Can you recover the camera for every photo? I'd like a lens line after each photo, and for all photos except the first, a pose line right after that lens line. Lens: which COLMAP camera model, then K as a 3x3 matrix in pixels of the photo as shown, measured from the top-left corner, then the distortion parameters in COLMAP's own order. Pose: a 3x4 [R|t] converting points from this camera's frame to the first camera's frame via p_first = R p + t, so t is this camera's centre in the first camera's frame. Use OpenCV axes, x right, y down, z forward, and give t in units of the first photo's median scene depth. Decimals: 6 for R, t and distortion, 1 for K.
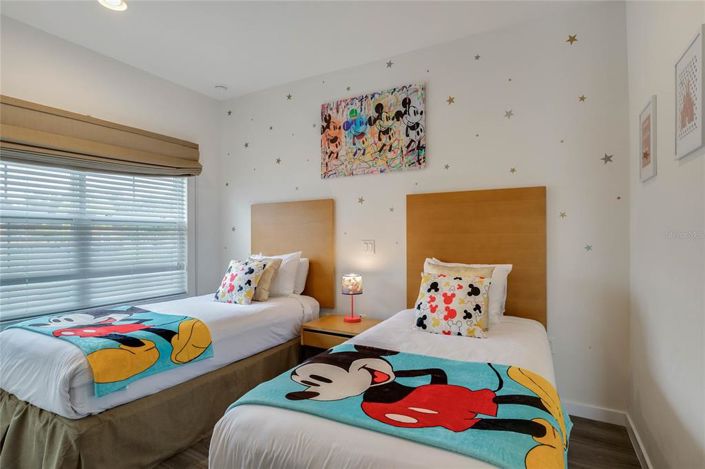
lens RADIAL K [[356.4, 0, 352.5], [0, 356.4, 234.5], [0, 0, 1]] dist [0.002897, -0.010198]
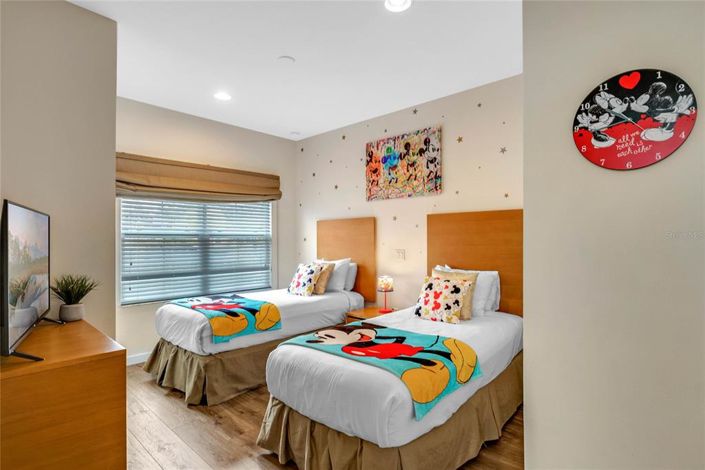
lens RADIAL K [[356.4, 0, 352.5], [0, 356.4, 235.0], [0, 0, 1]] dist [0.002897, -0.010198]
pose [[0.970330, -0.004691, -0.241739, 0.222427], [0.003804, 0.999984, -0.004137, -0.038160], [0.241754, 0.003095, 0.970333, -0.327363]]
